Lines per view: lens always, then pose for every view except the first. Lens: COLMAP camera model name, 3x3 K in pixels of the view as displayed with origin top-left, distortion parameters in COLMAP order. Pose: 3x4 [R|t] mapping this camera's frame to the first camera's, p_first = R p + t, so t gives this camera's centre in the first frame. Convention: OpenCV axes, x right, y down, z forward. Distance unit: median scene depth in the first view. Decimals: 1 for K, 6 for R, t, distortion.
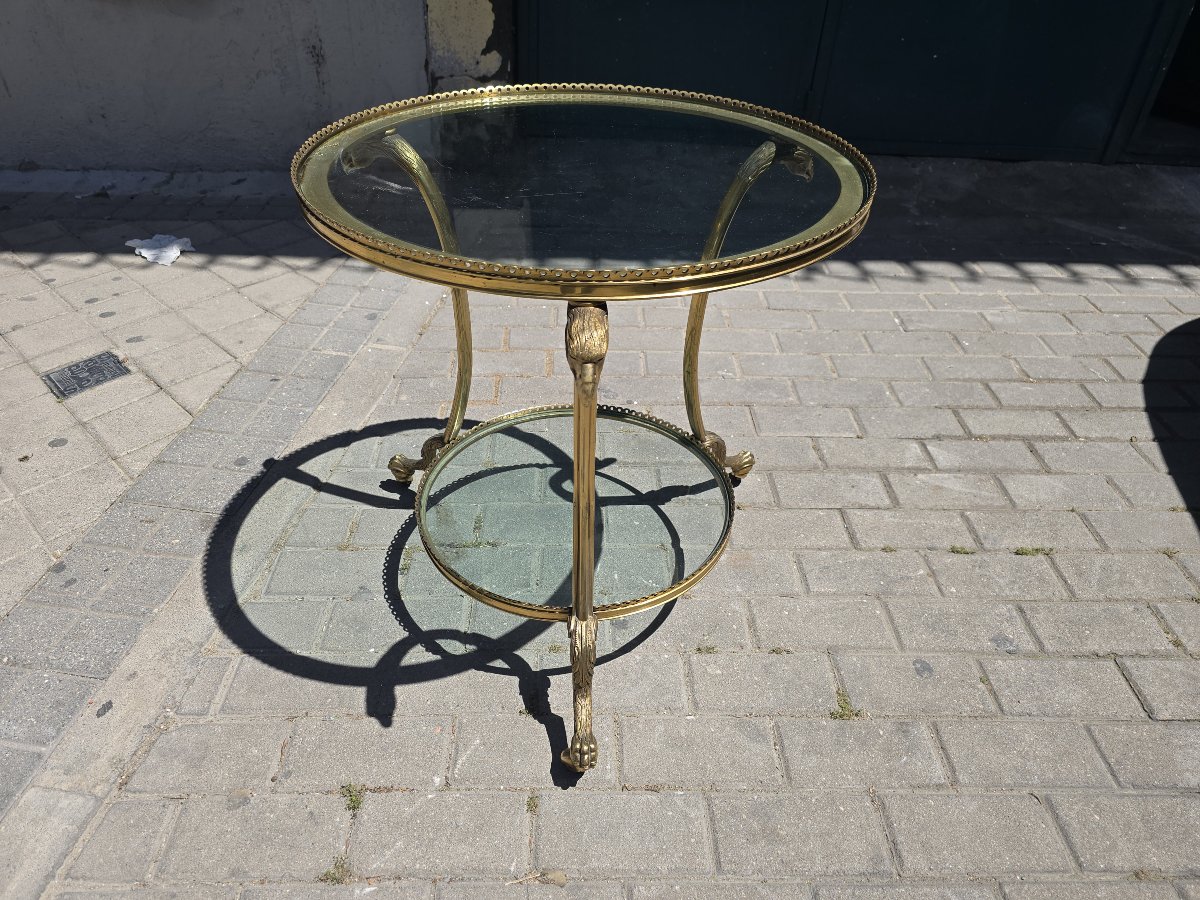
lens RADIAL K [[821.6, 0, 595.1], [0, 821.6, 442.5], [0, 0, 1]] dist [0.043060, -0.044152]
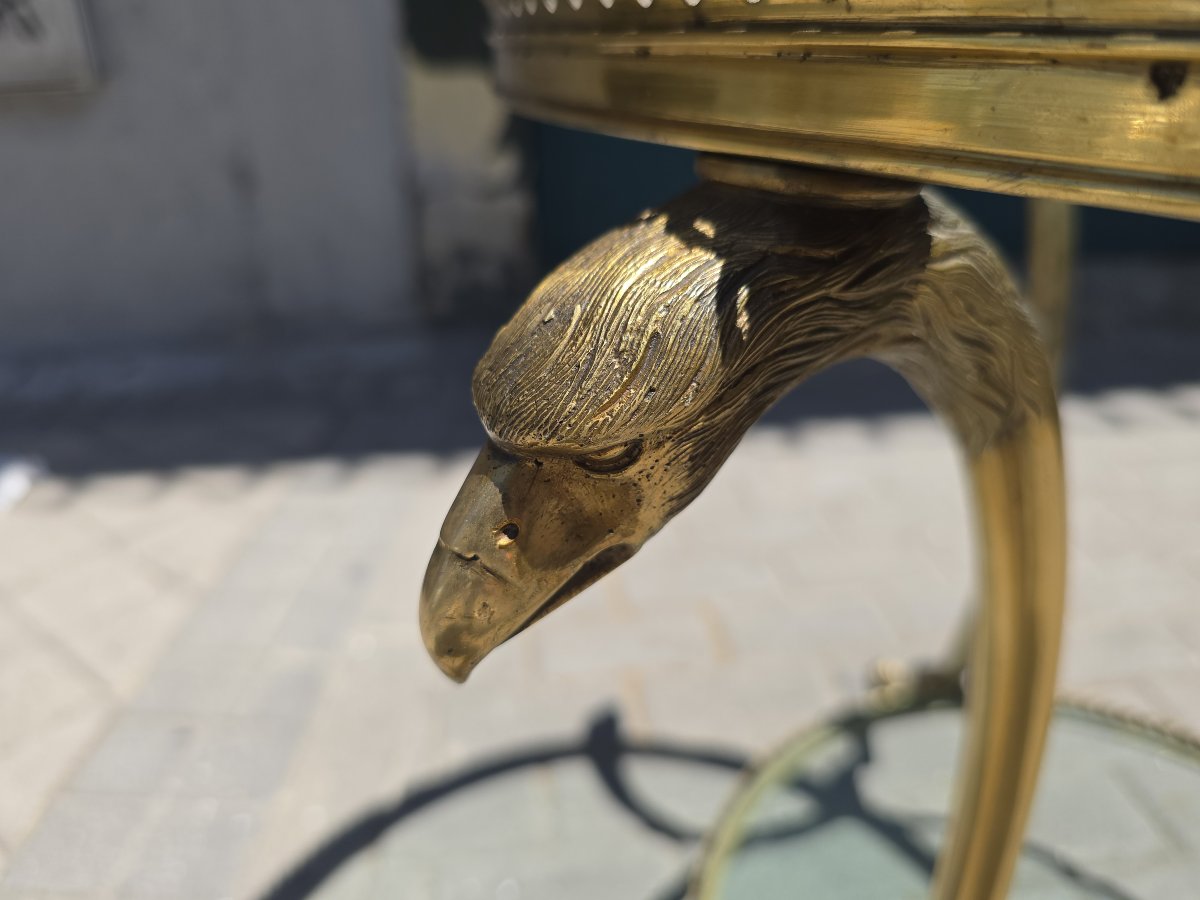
lens RADIAL K [[896.1, 0, 585.1], [0, 896.1, 457.1], [0, 0, 1]] dist [-0.060579, 0.002490]
pose [[0.994188, -0.088598, 0.061164, -0.181719], [0.098515, 0.977800, -0.184938, -0.124959], [-0.043421, 0.189889, 0.980845, 0.484658]]
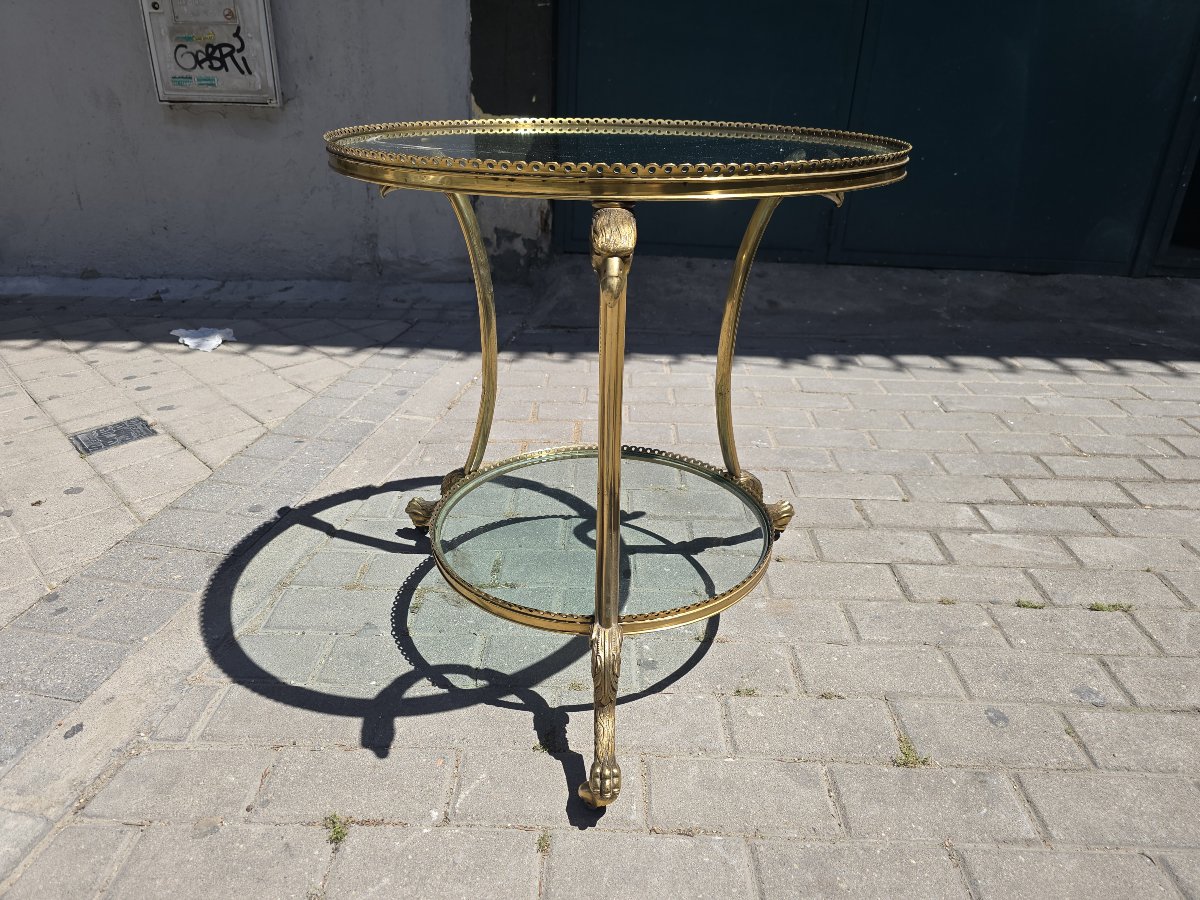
lens RADIAL K [[821.6, 0, 594.3], [0, 821.6, 445.6], [0, 0, 1]] dist [0.043060, -0.044152]
pose [[0.999150, 0.010019, -0.039984, 0.003638], [-0.017811, 0.979721, -0.199572, 0.126849], [0.037174, 0.200114, 0.979067, 0.053303]]
